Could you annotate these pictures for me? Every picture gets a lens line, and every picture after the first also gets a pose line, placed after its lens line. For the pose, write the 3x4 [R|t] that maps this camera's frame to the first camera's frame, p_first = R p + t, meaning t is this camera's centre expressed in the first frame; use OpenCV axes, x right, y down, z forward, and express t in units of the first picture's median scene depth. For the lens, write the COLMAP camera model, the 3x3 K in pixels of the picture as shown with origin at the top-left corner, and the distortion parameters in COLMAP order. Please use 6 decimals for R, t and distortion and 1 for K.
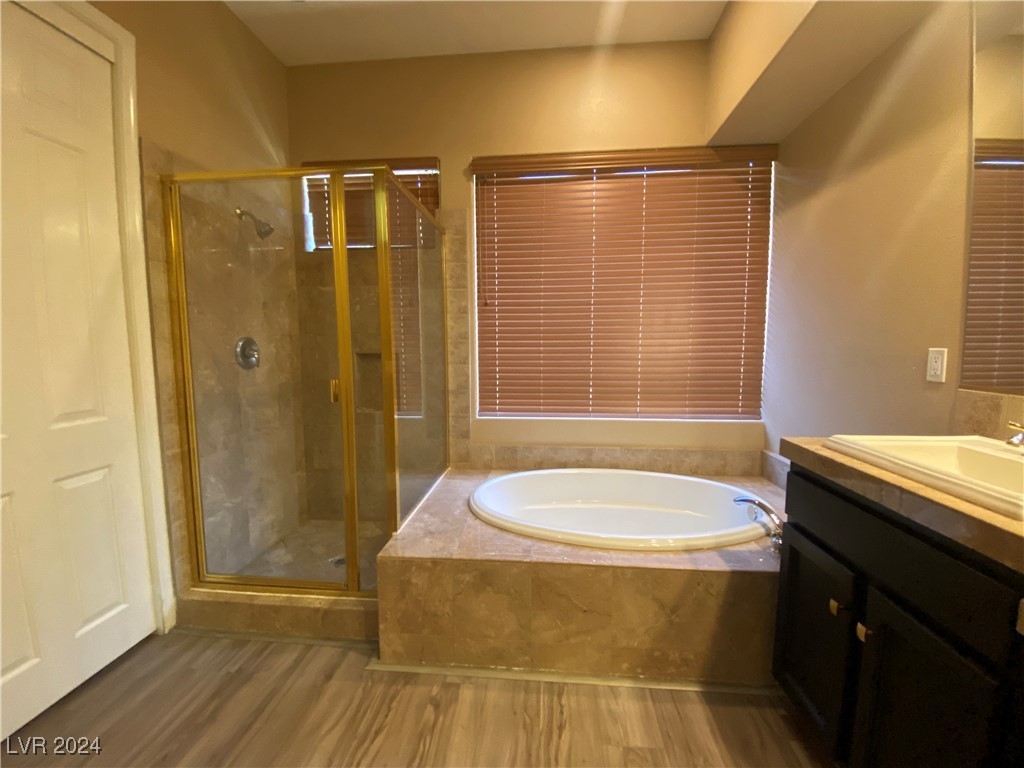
lens RADIAL K [[415.8, 0, 510.2], [0, 415.8, 382.0], [0, 0, 1]] dist [0.027509, -0.024057]
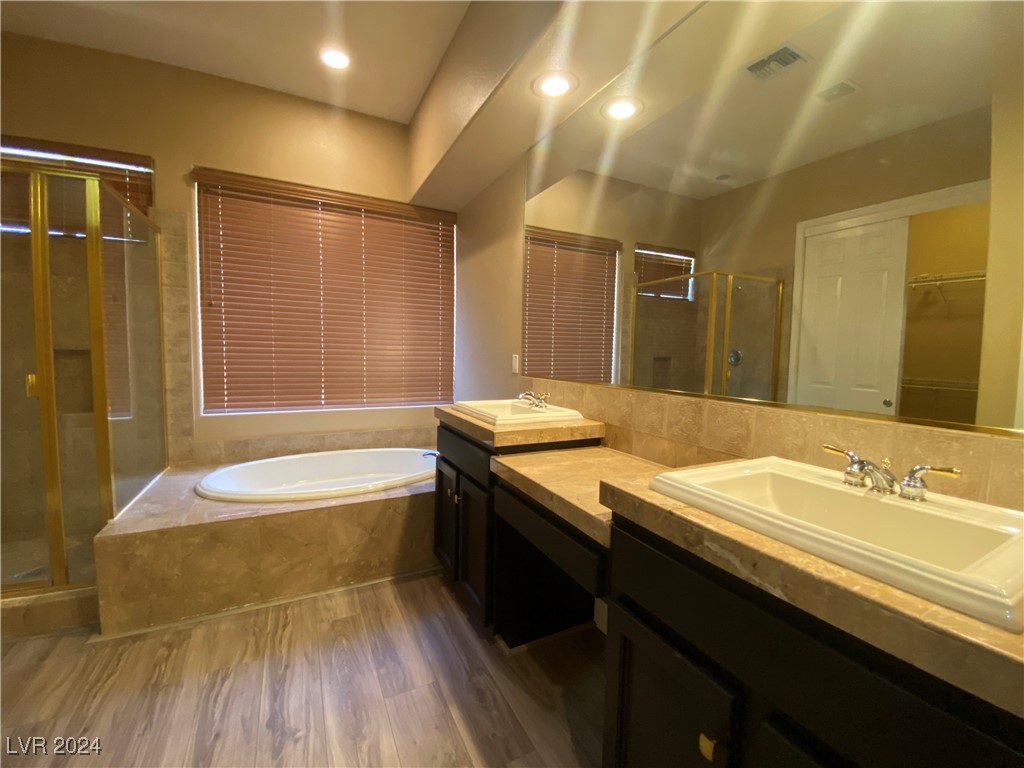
lens RADIAL K [[415.8, 0, 510.2], [0, 415.8, 382.0], [0, 0, 1]] dist [0.027509, -0.024057]
pose [[0.844916, -0.014296, 0.534708, 0.017778], [0.019762, 0.999795, -0.004496, 0.040083], [-0.534534, 0.014366, 0.845025, -0.447909]]
